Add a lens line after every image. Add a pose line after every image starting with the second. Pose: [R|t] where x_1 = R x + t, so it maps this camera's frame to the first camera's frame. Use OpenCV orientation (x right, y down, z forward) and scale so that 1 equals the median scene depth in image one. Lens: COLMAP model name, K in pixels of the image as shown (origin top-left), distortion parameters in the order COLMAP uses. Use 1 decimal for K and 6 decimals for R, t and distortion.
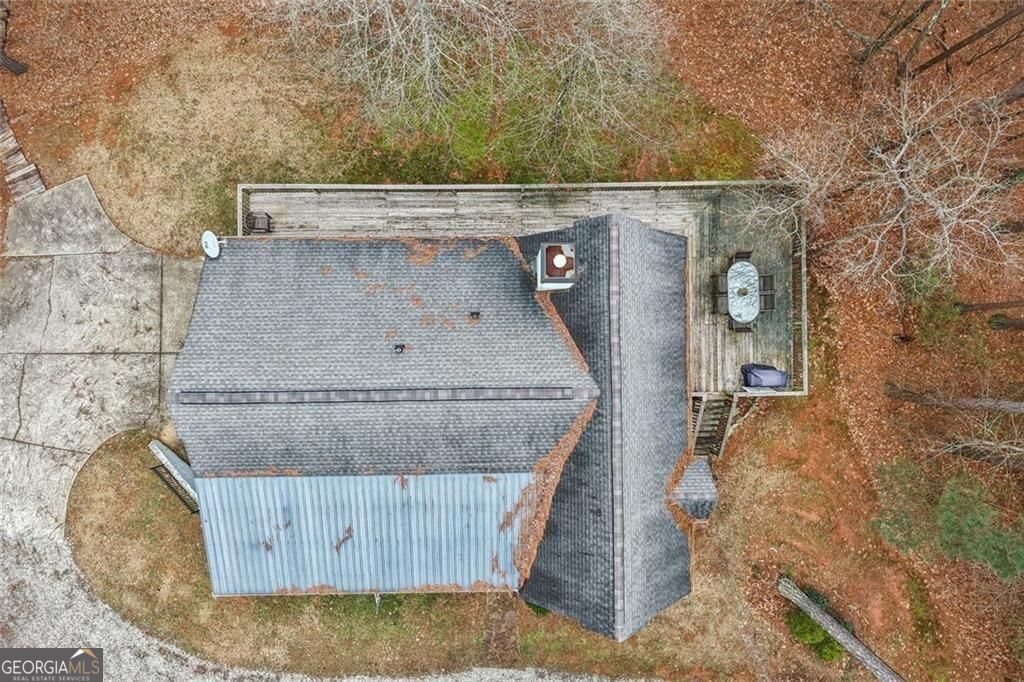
lens RADIAL K [[692.4, 0, 510.5], [0, 692.4, 350.1], [0, 0, 1]] dist [0.009270, -0.010617]
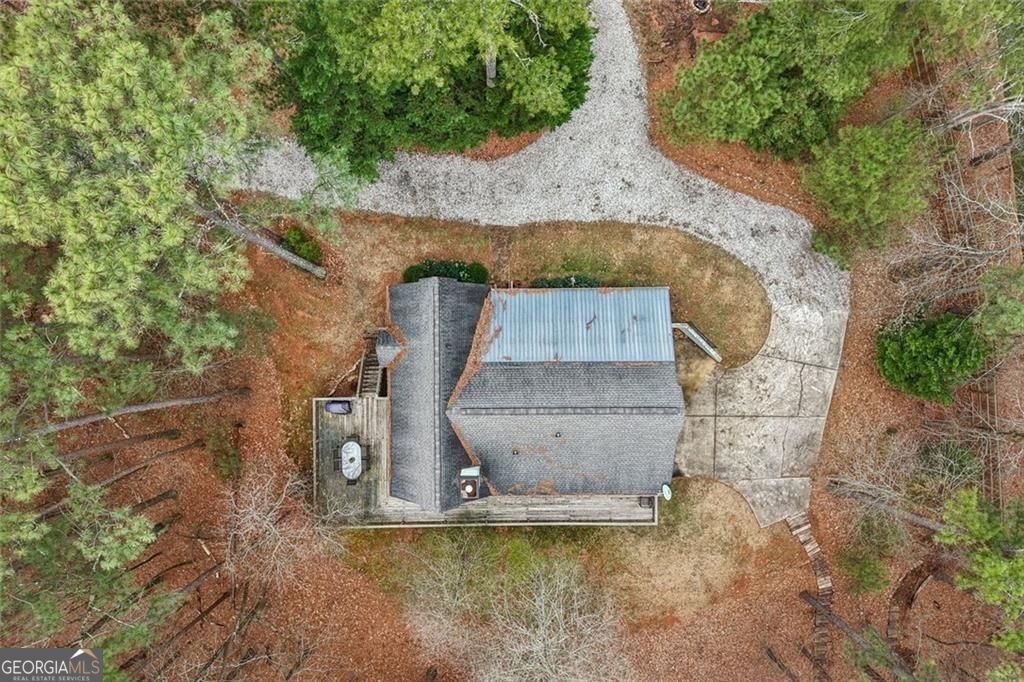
lens RADIAL K [[692.4, 0, 511.1], [0, 692.4, 349.8], [0, 0, 1]] dist [0.009270, -0.010617]
pose [[-0.999403, -0.004552, -0.034236, 0.017467], [0.005143, -0.999839, -0.017178, 0.202936], [-0.034153, -0.017344, 0.999266, -0.629296]]
